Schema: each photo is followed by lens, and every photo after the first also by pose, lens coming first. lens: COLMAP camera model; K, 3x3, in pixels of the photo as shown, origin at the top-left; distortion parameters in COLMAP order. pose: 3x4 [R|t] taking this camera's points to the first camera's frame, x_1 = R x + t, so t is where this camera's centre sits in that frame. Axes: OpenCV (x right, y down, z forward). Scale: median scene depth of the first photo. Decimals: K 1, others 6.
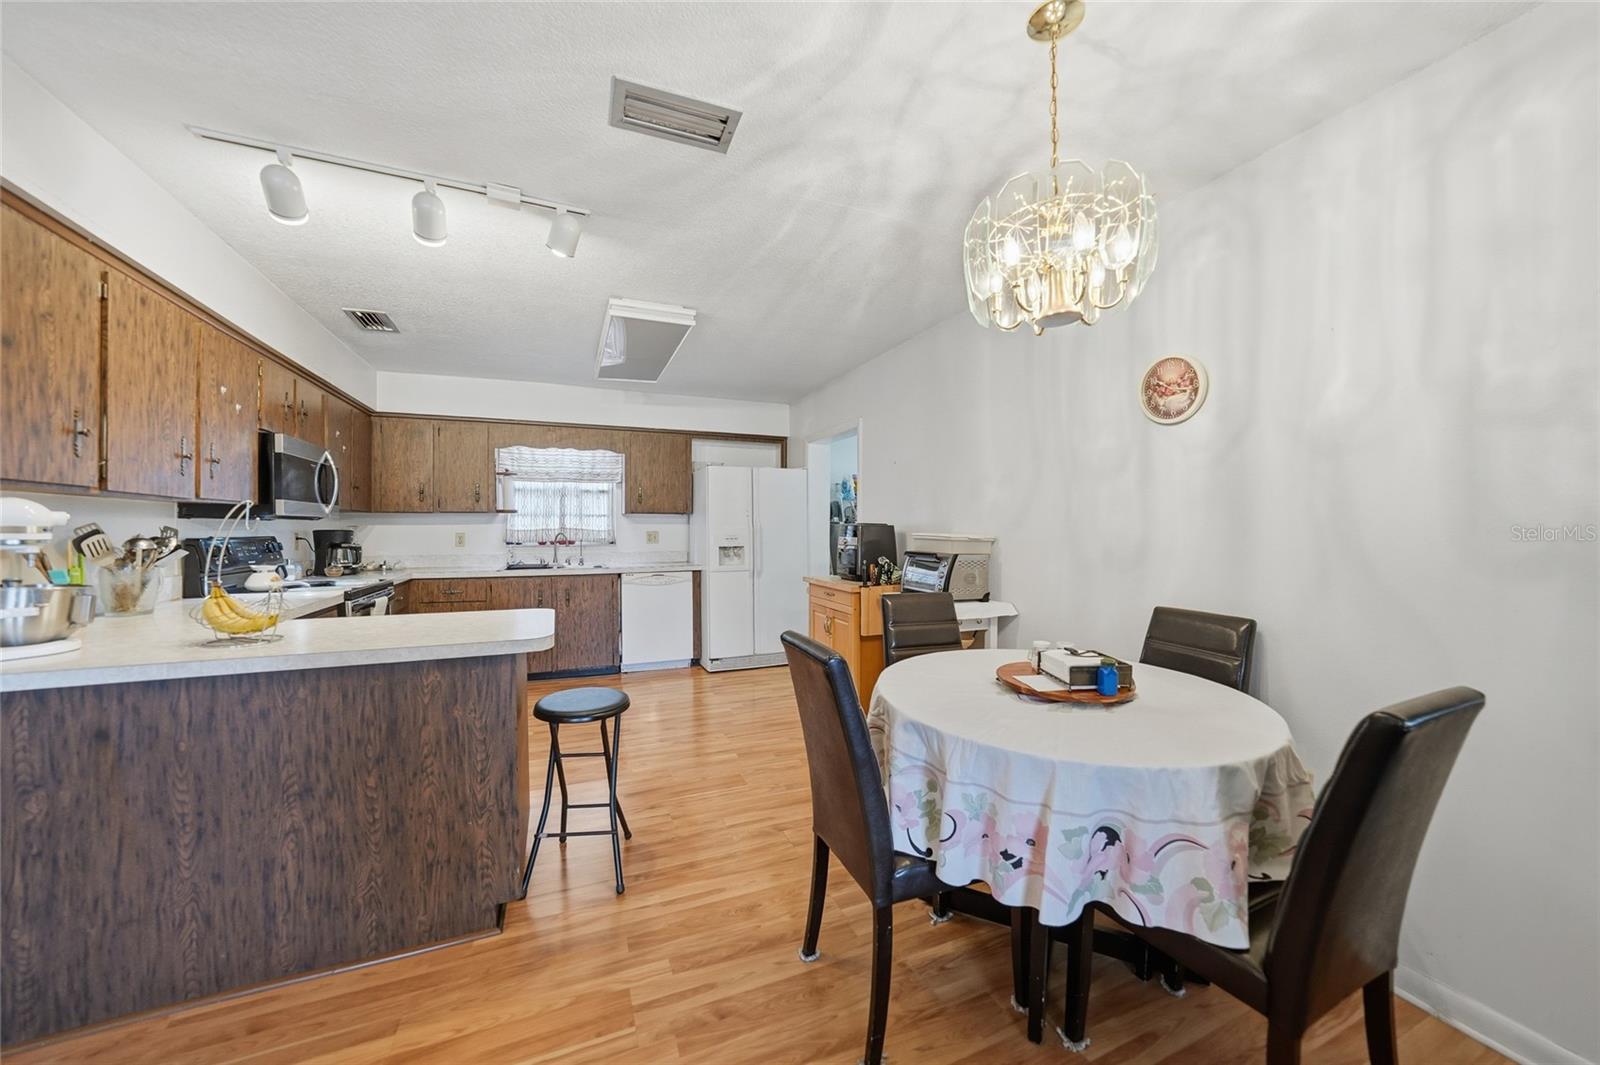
lens RADIAL K [[566.3, 0, 806.8], [0, 566.3, 538.3], [0, 0, 1]] dist [-0.024853, 0.005489]
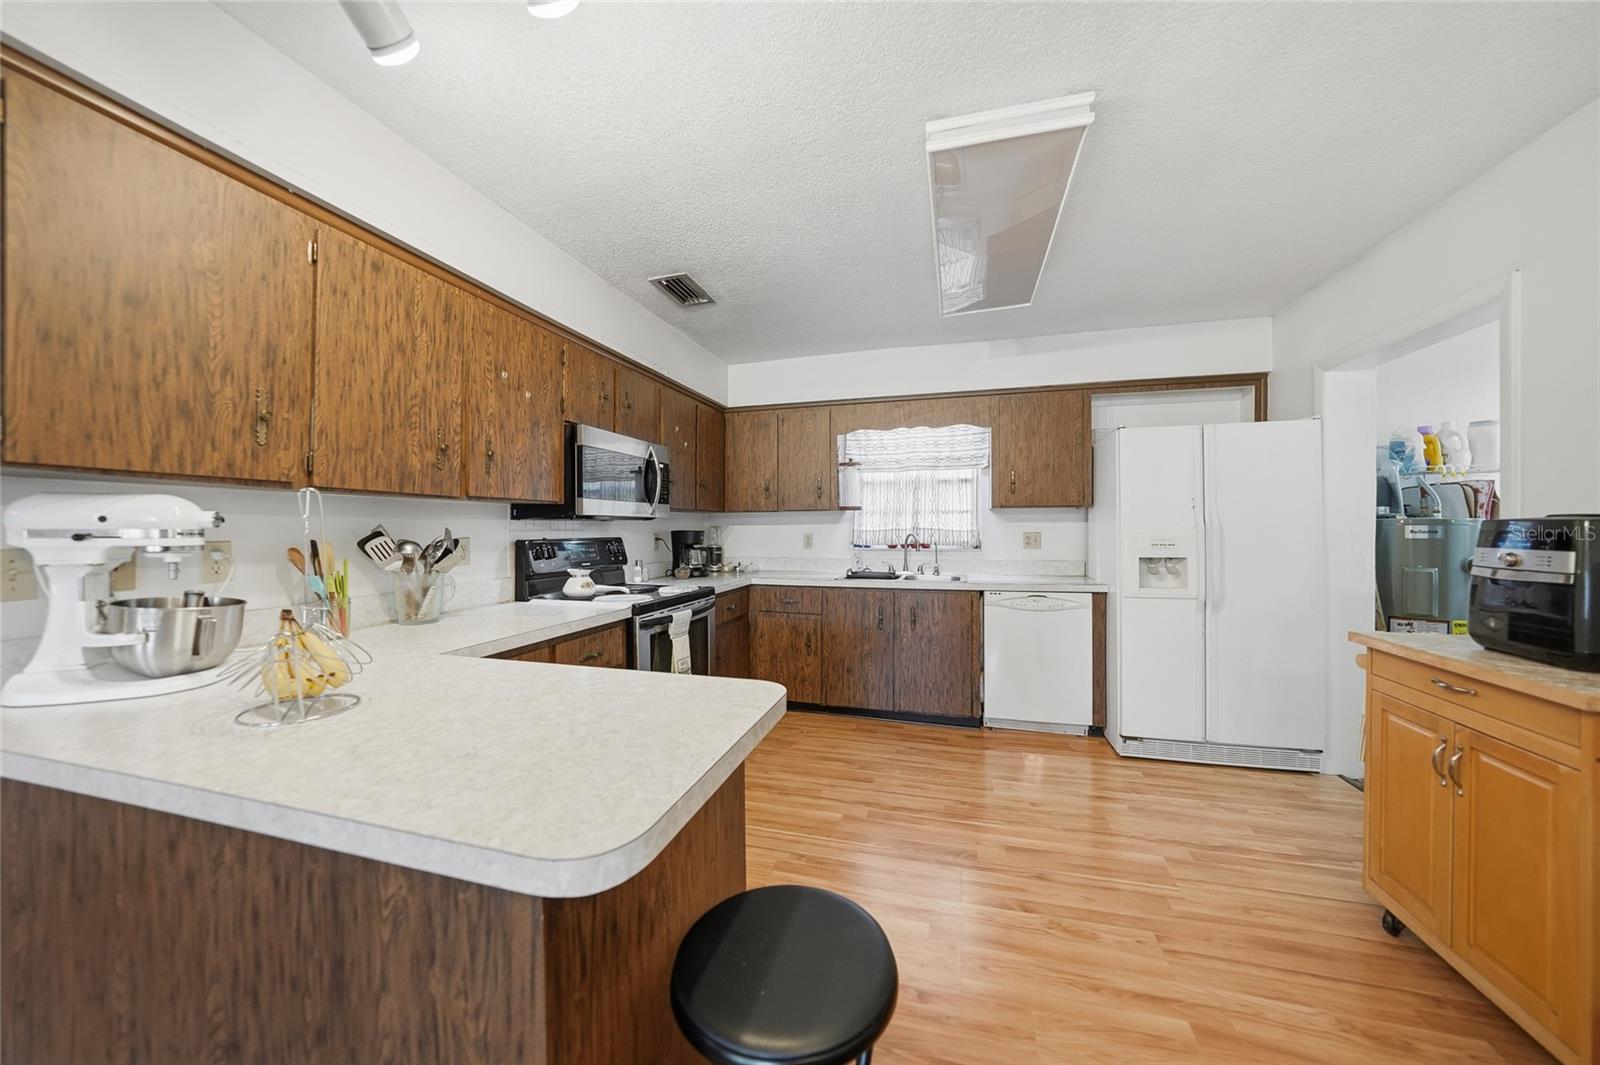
lens RADIAL K [[566.3, 0, 803.0], [0, 566.3, 527.7], [0, 0, 1]] dist [-0.024853, 0.005489]
pose [[0.777350, -0.002309, -0.629064, -0.102345], [-0.008277, 0.999869, -0.013899, -0.011955], [0.629013, 0.016011, 0.777230, 0.543728]]
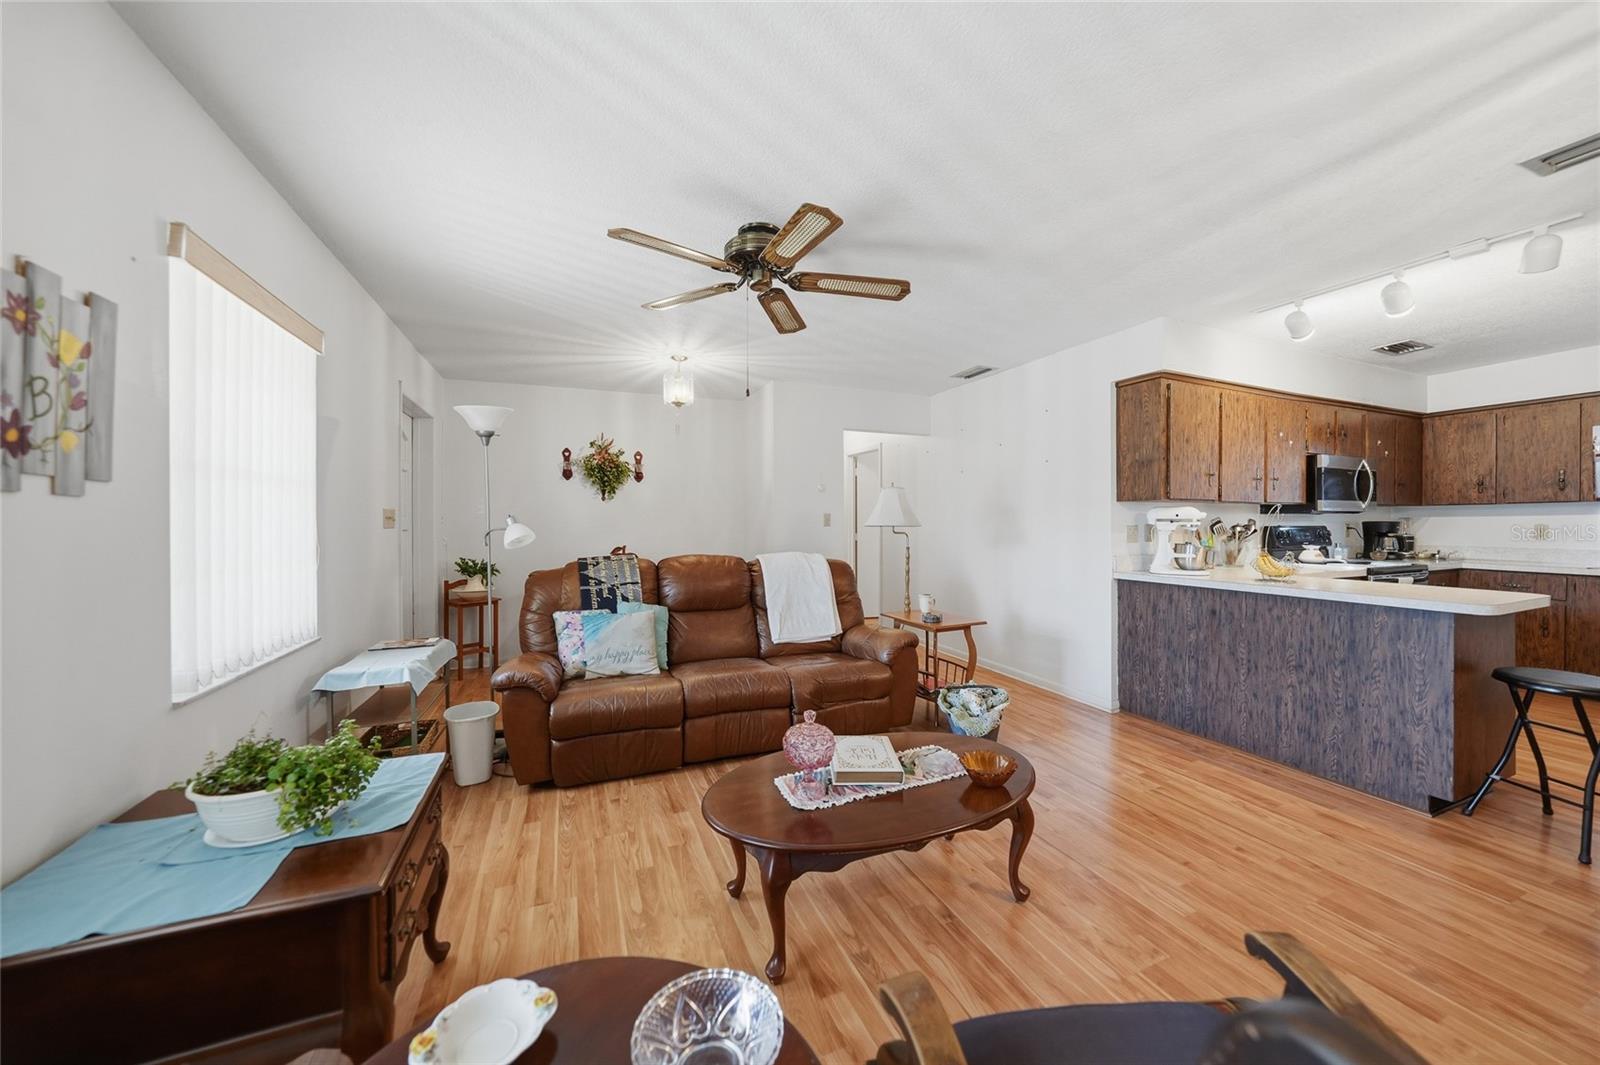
lens RADIAL K [[566.3, 0, 795.8], [0, 566.3, 521.9], [0, 0, 1]] dist [-0.024853, 0.005489]
pose [[-0.012246, 0.000037, -0.999925, 0.532999], [-0.016130, 0.999870, 0.000235, 0.009239], [0.999795, 0.016132, -0.012243, -0.355817]]
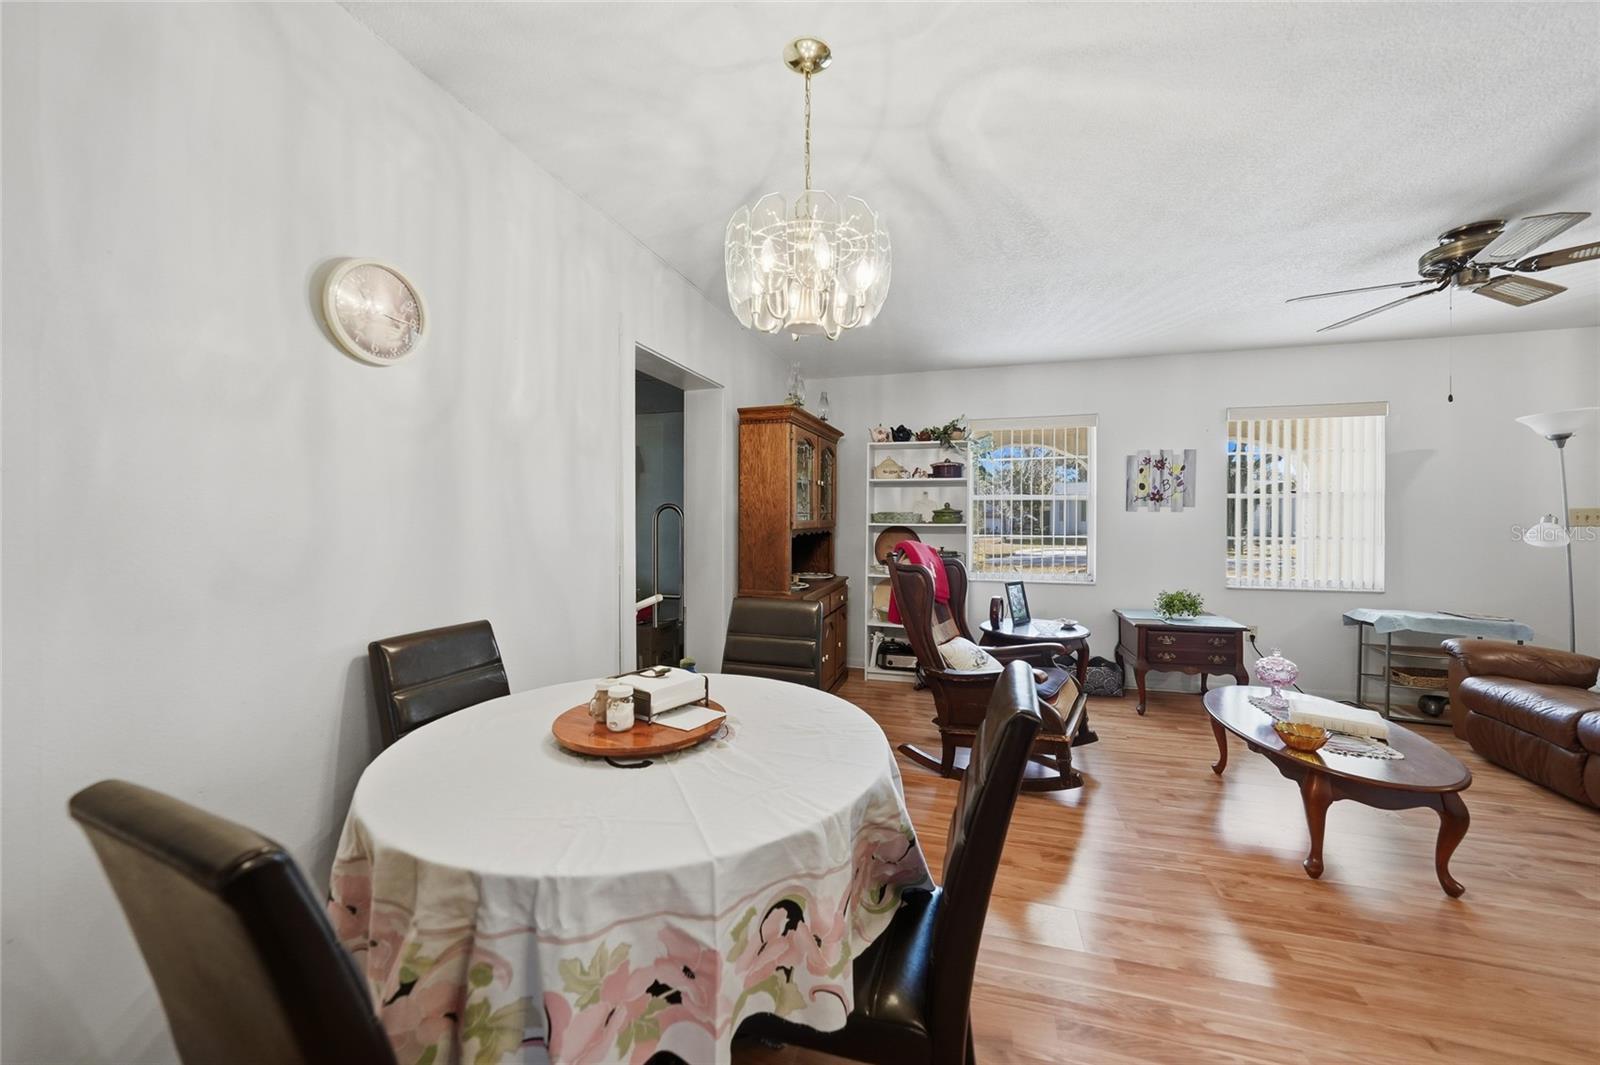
lens RADIAL K [[566.3, 0, 806.7], [0, 566.3, 519.3], [0, 0, 1]] dist [-0.024853, 0.005489]
pose [[-0.763450, -0.003718, 0.645856, -0.131522], [0.010740, 0.999772, 0.018451, -0.021391], [-0.645777, 0.021023, -0.763236, 0.918787]]
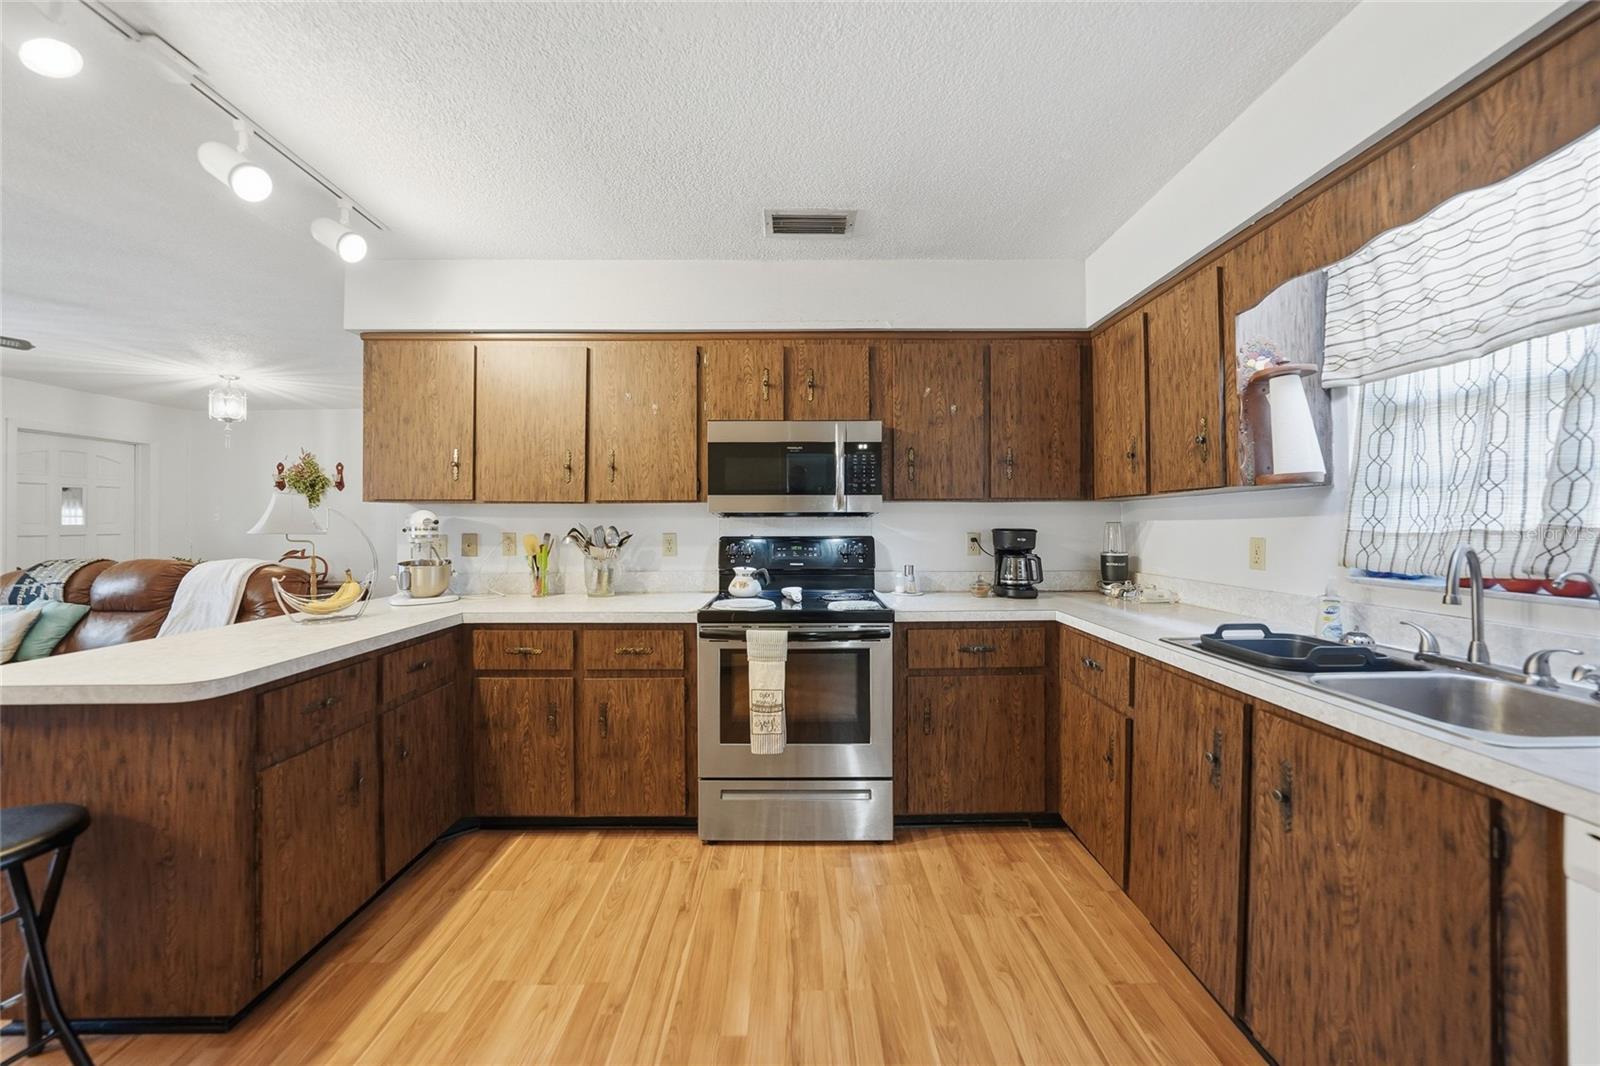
lens RADIAL K [[566.3, 0, 803.3], [0, 566.3, 519.2], [0, 0, 1]] dist [-0.024853, 0.005489]
pose [[-0.389050, -0.005319, -0.921201, -0.178836], [-0.013377, 0.999911, -0.000124, -0.034863], [0.921119, 0.012274, -0.389087, 1.568765]]
